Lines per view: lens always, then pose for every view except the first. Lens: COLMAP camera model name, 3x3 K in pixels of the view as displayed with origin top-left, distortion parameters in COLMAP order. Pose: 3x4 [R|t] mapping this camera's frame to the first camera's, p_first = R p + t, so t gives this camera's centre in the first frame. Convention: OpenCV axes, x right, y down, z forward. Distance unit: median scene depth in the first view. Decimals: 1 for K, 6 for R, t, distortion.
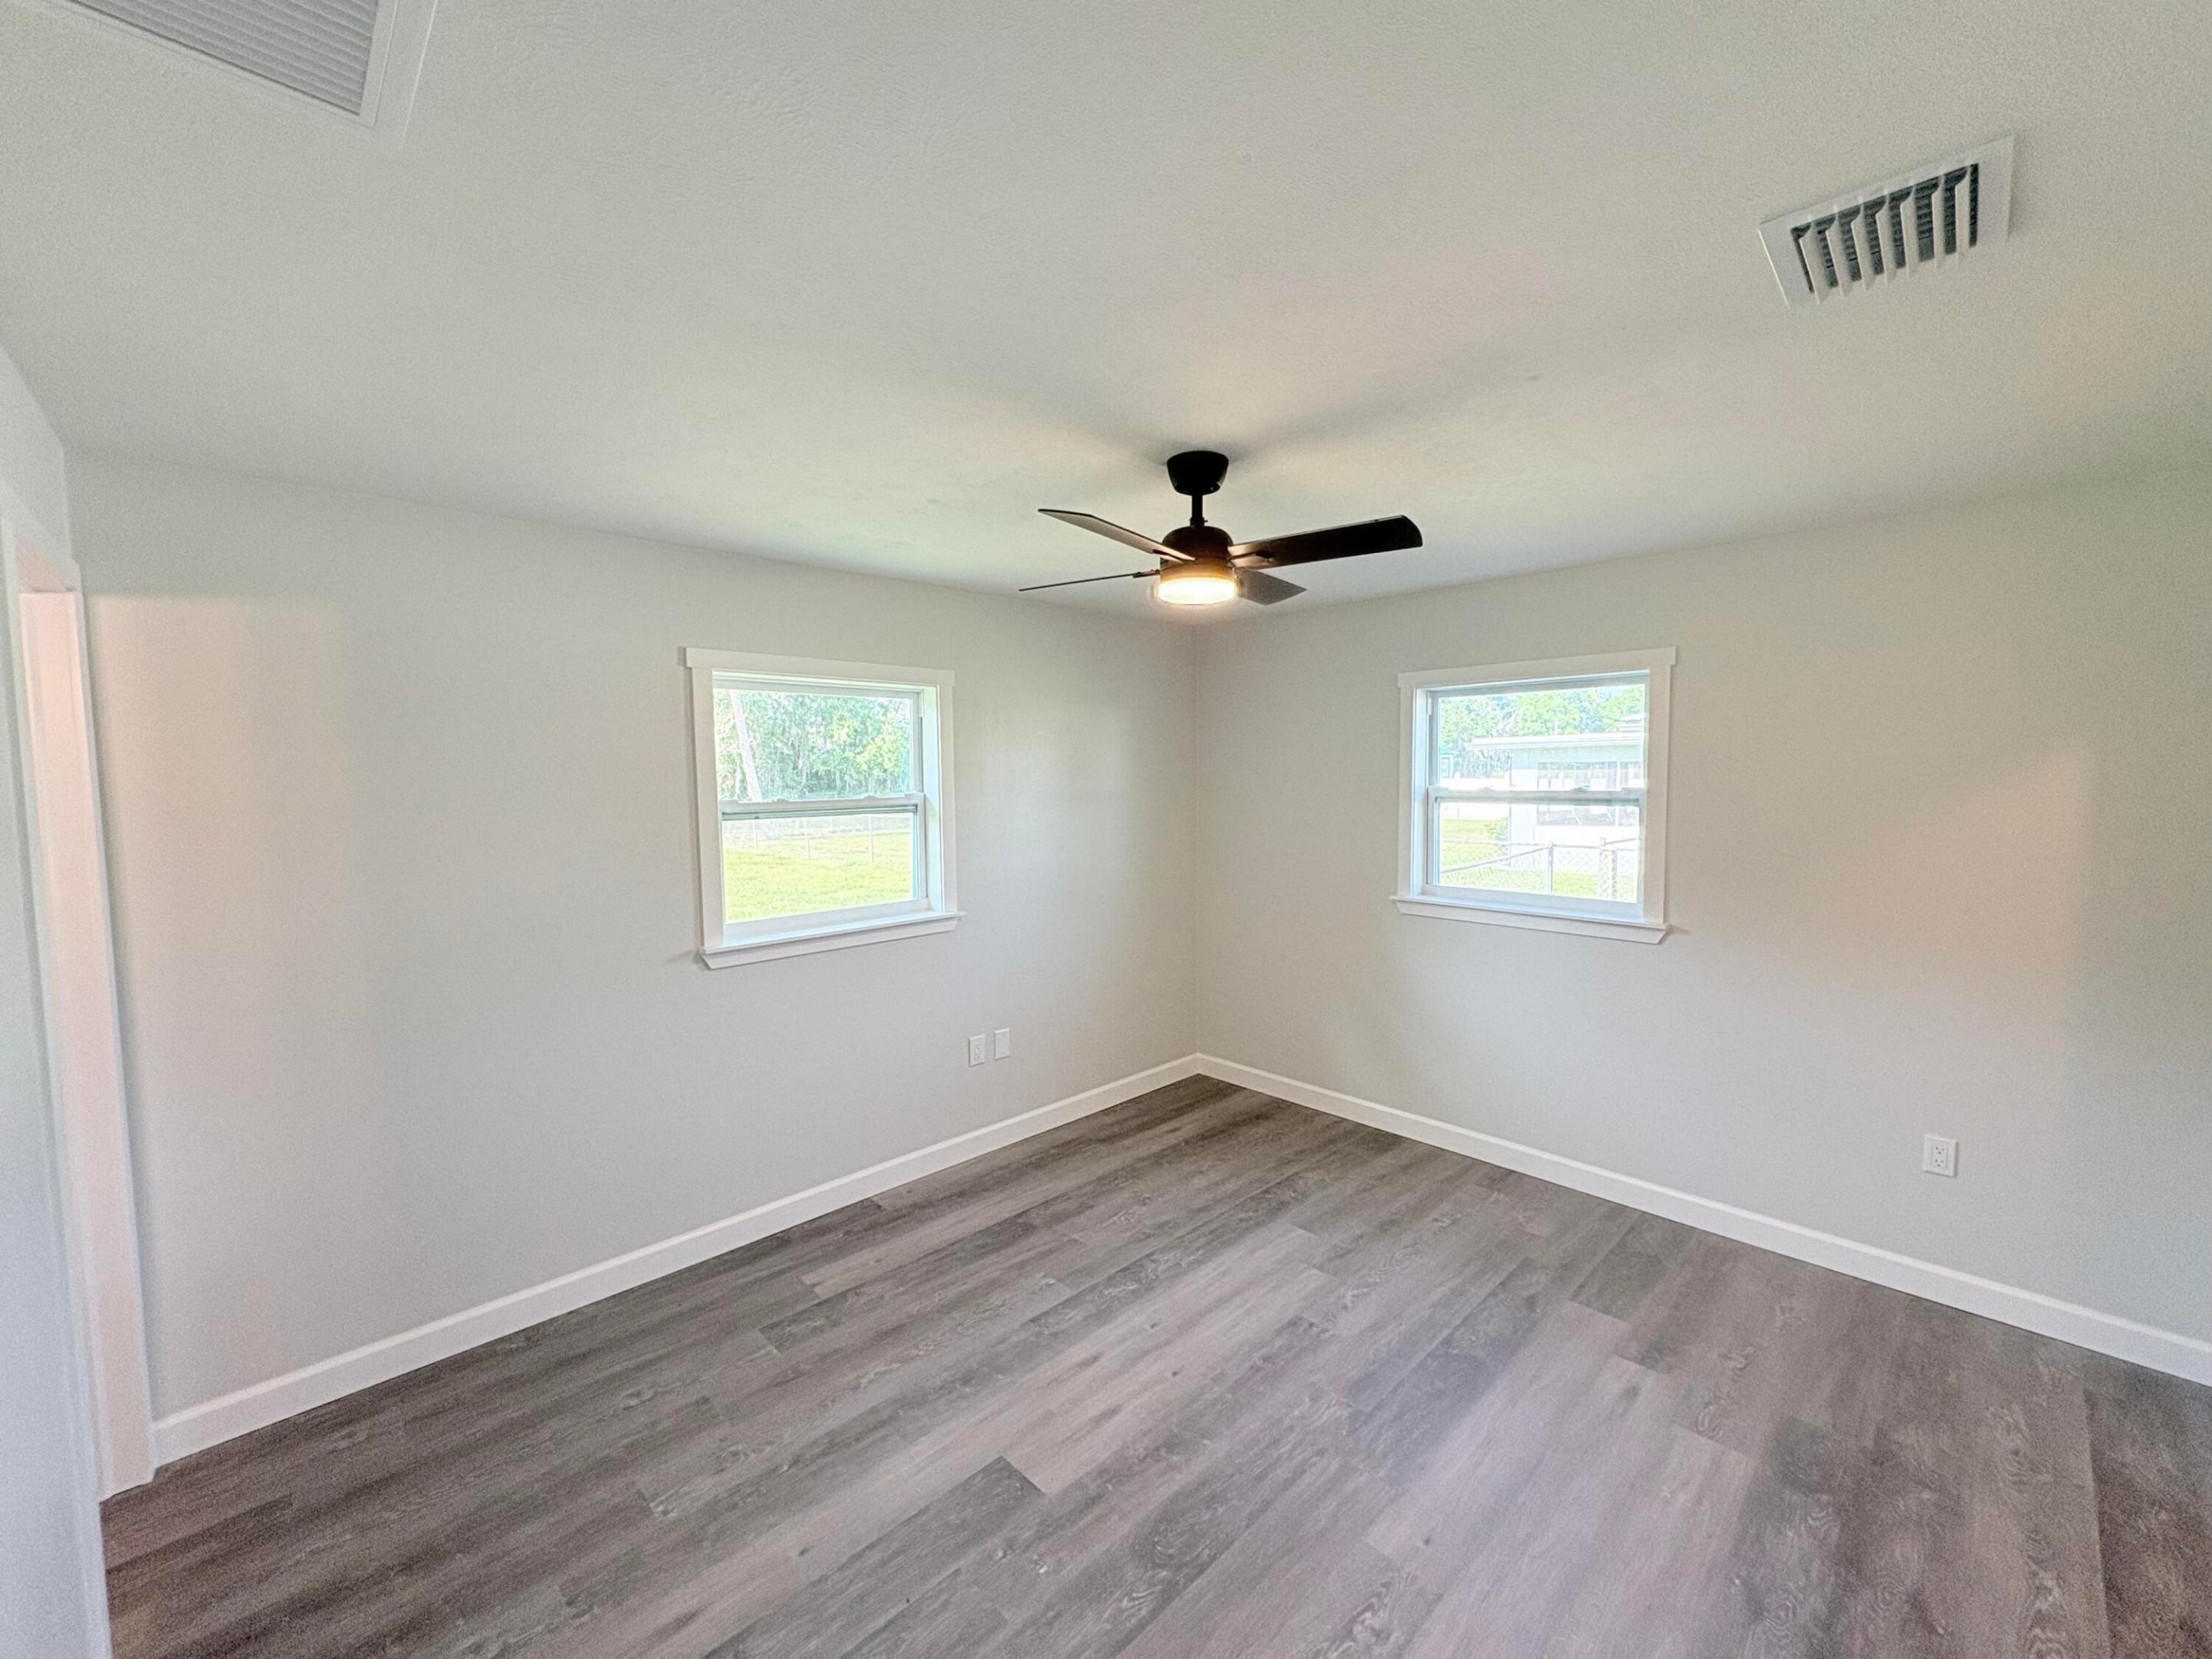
lens RADIAL K [[882.7, 0, 1099.3], [0, 882.7, 827.1], [0, 0, 1]] dist [-0.000451, 0.000533]
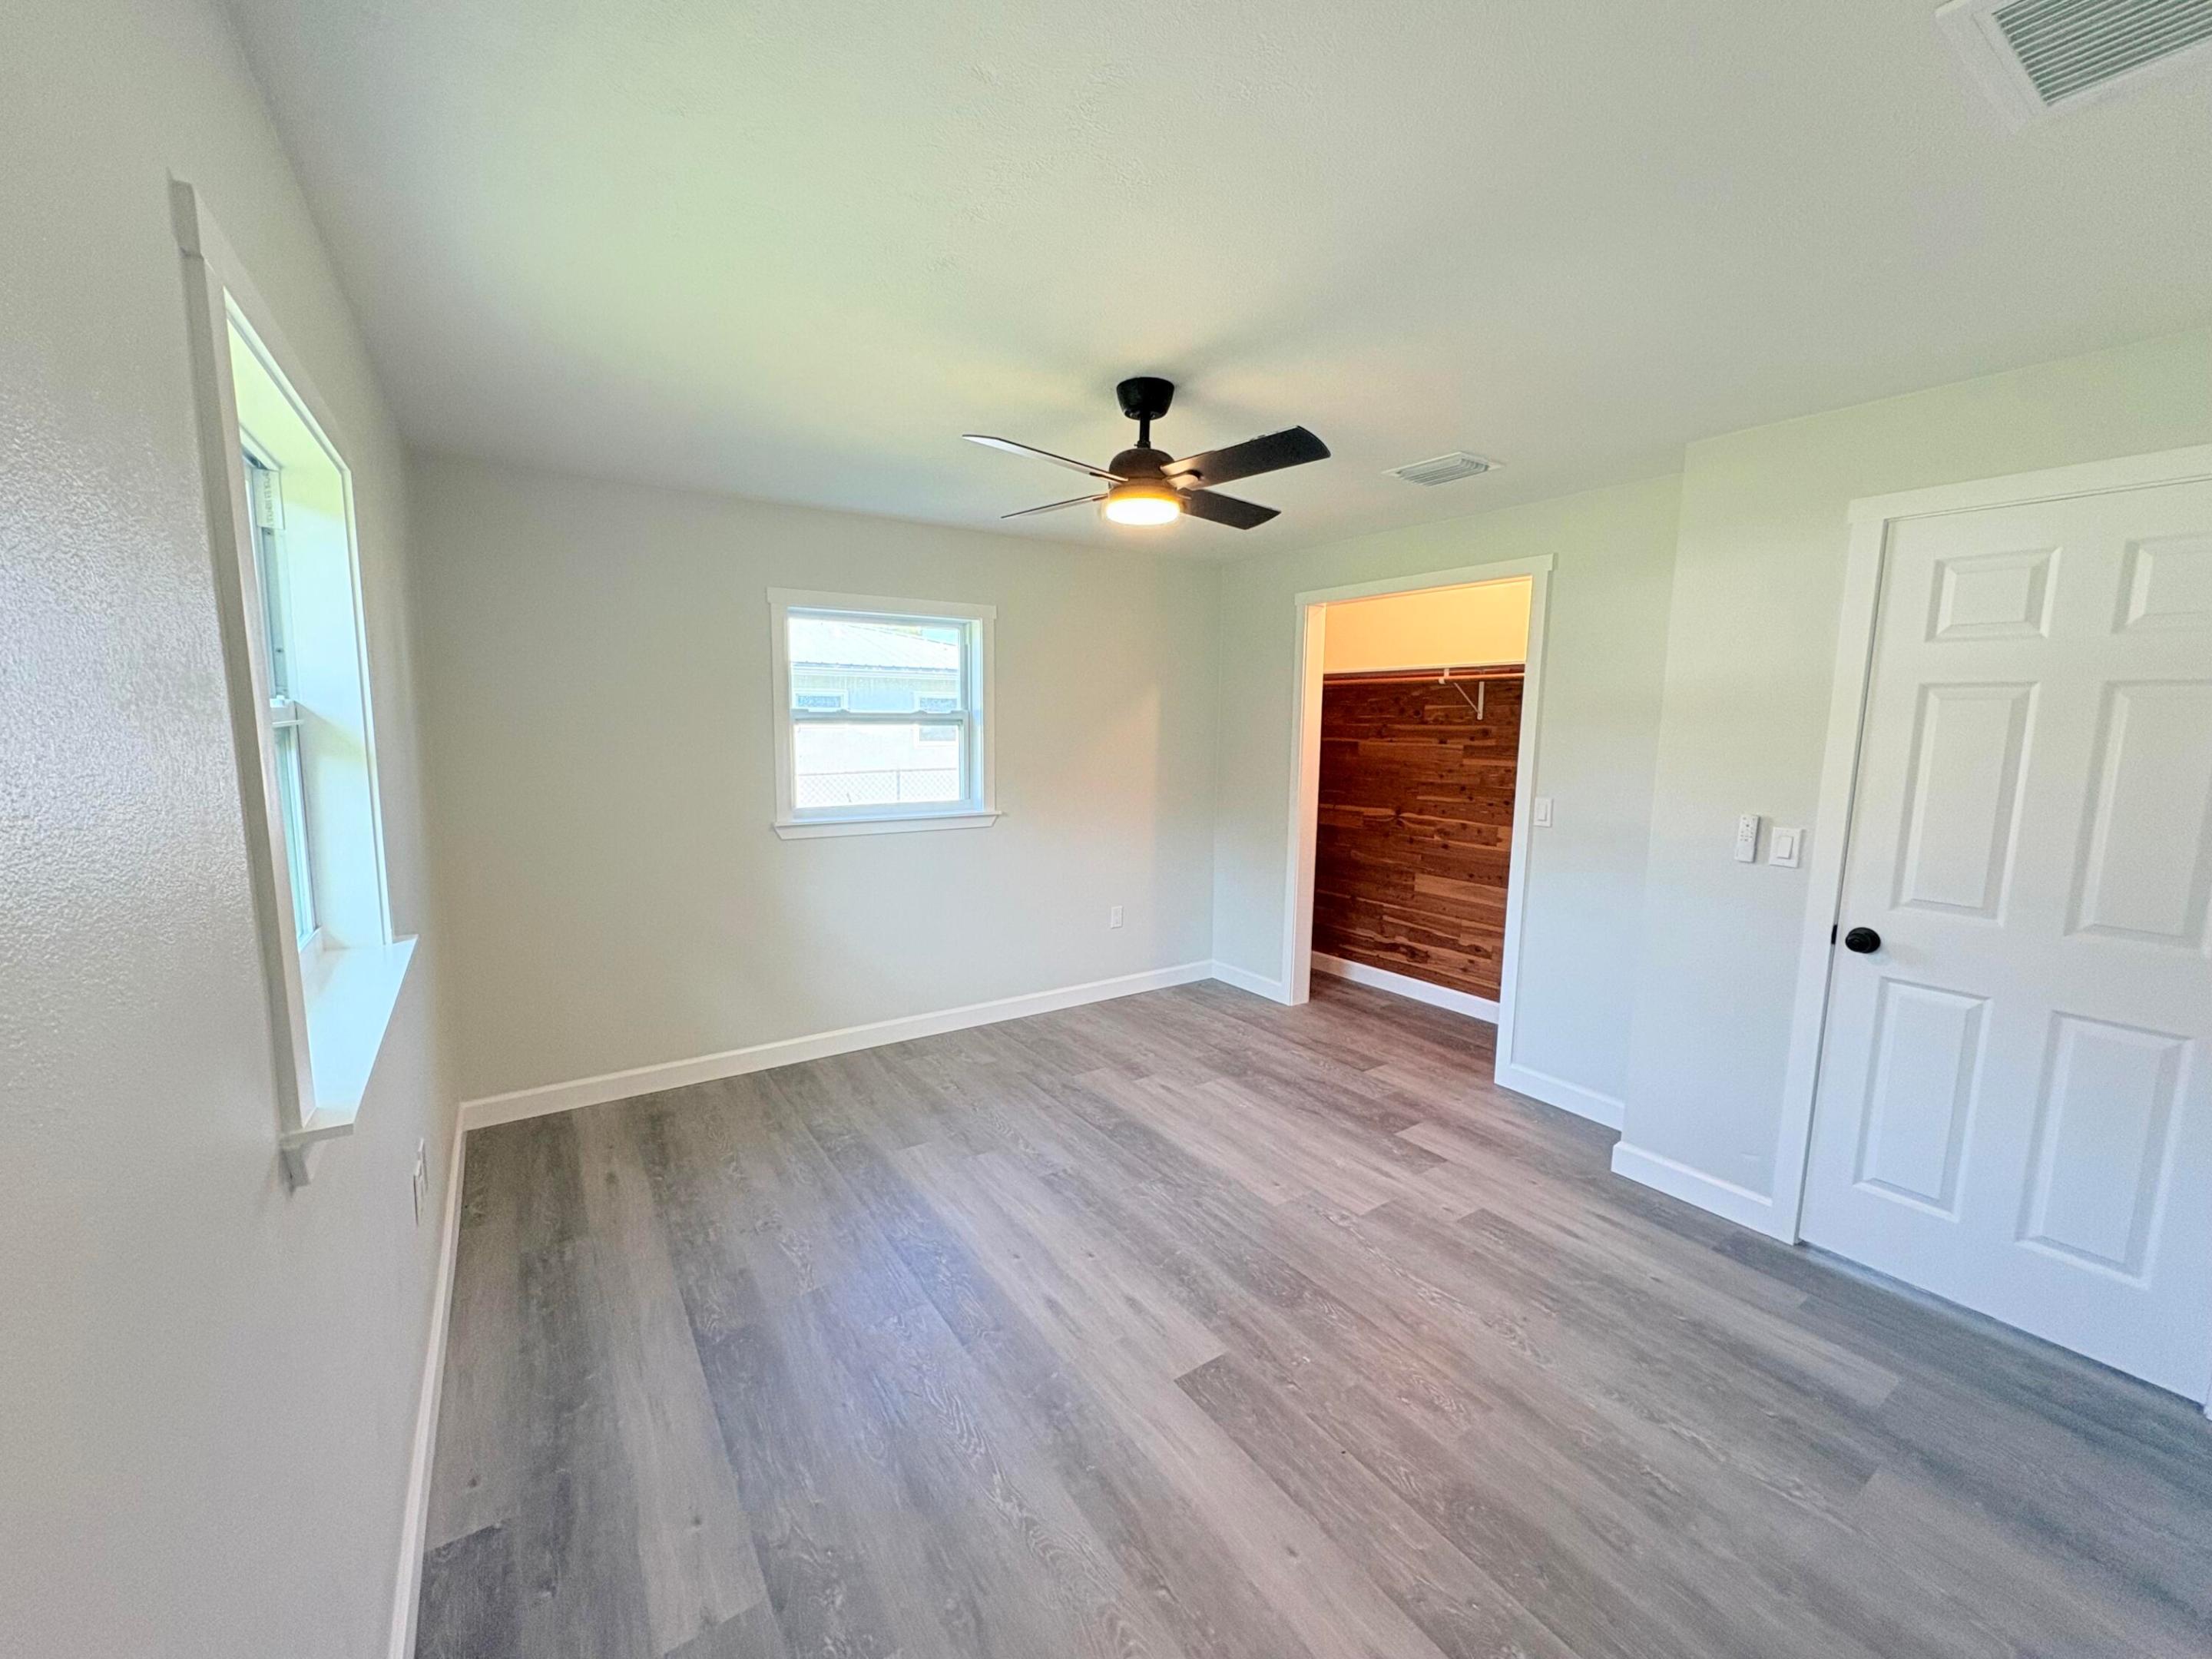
lens RADIAL K [[882.7, 0, 1116.8], [0, 882.7, 828.8], [0, 0, 1]] dist [-0.000451, 0.000533]
pose [[0.162218, -0.113584, 0.980196, -0.826303], [0.045991, 0.993144, 0.107473, -0.001579], [-0.985682, 0.027646, 0.166330, 0.722941]]
